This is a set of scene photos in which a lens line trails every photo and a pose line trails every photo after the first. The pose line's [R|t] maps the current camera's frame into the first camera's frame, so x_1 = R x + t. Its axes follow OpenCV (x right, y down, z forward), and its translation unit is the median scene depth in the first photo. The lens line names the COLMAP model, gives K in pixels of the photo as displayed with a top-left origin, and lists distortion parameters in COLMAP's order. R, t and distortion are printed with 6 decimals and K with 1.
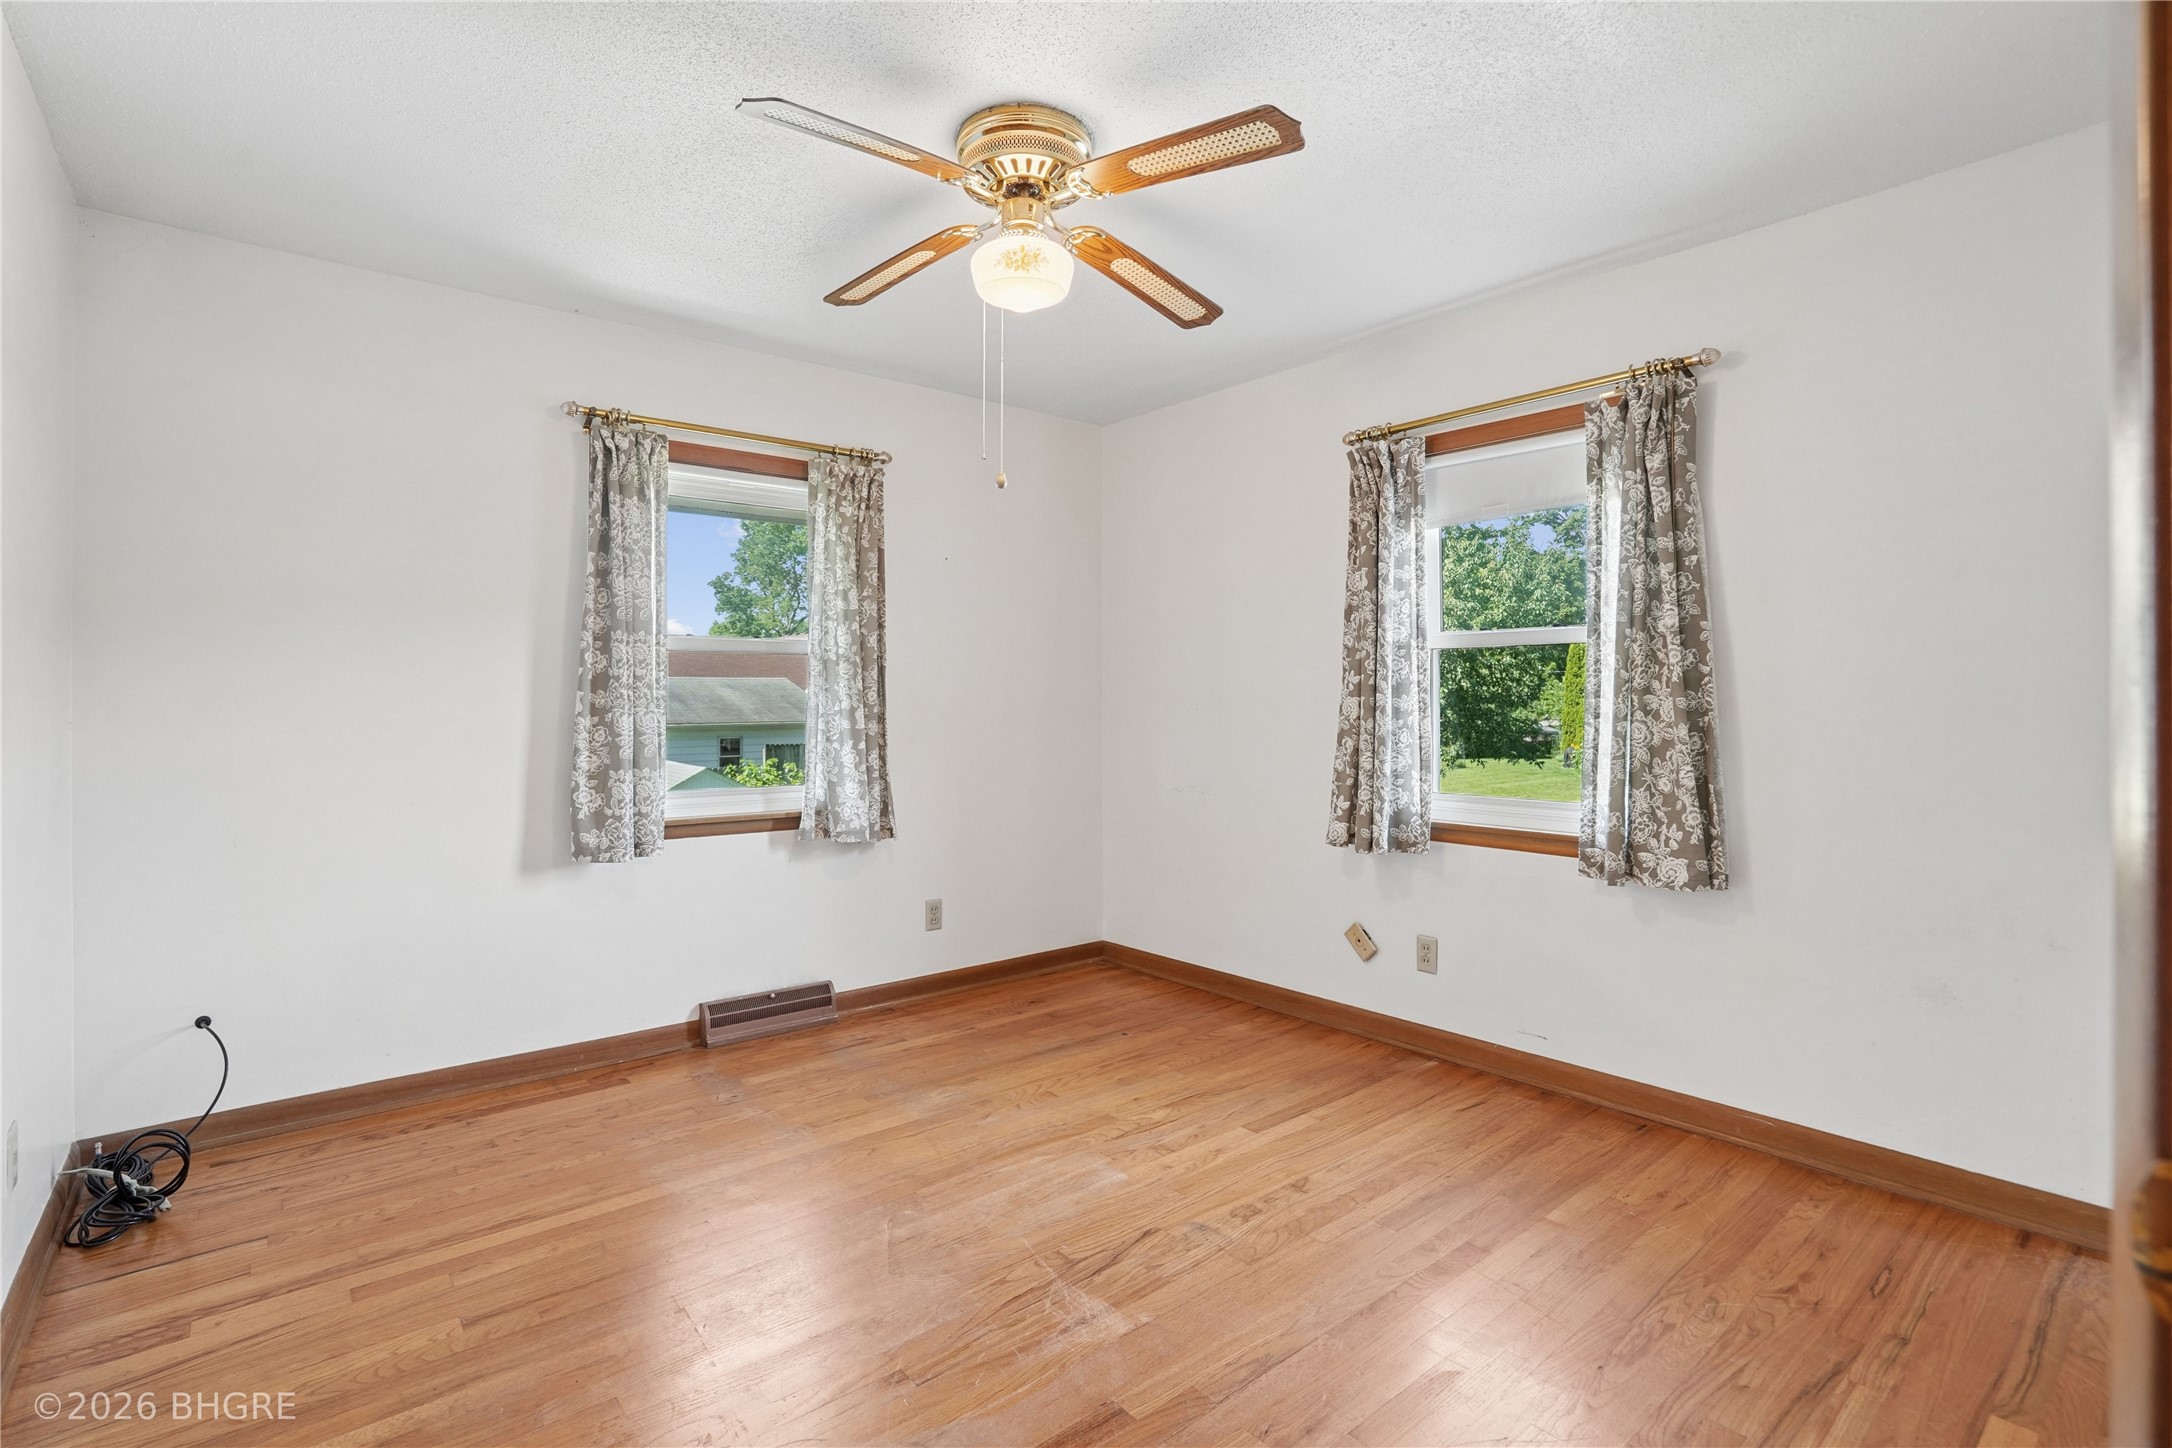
lens RADIAL K [[1023.8, 0, 1079.4], [0, 1023.8, 713.5], [0, 0, 1]] dist [-0.029760, 0.010897]
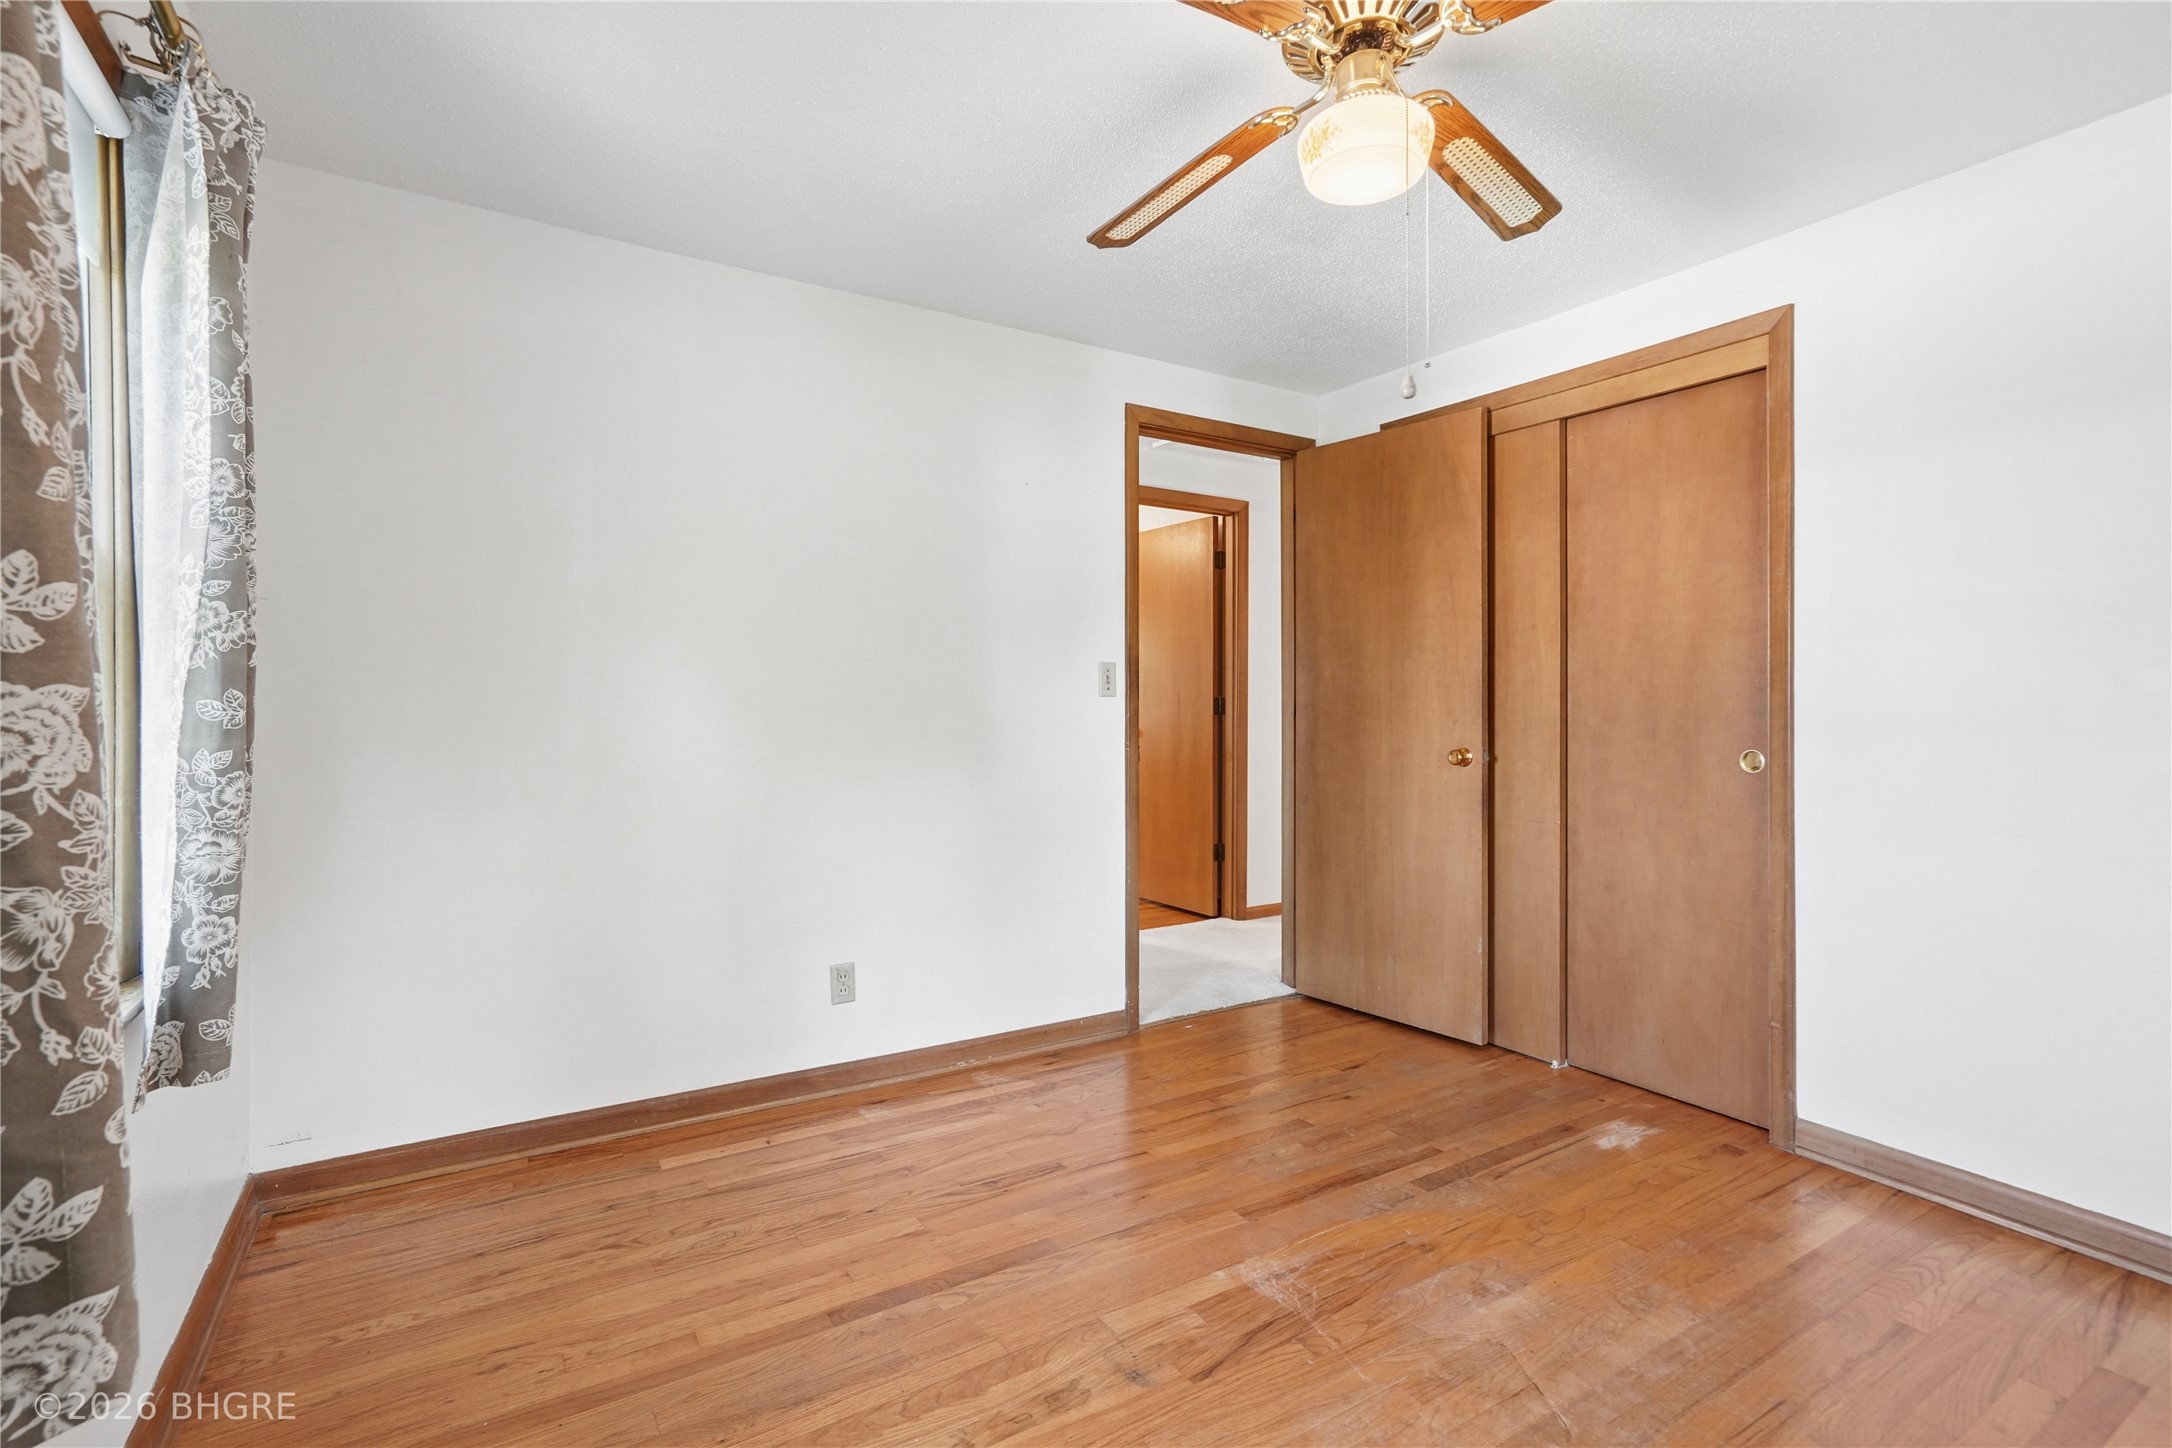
lens RADIAL K [[1023.8, 0, 1092.5], [0, 1023.8, 703.6], [0, 0, 1]] dist [-0.029760, 0.010897]
pose [[-0.993381, -0.001041, 0.114861, 0.070649], [0.001396, 0.999776, 0.021136, -0.028112], [-0.114857, 0.021157, -0.993157, 1.935591]]
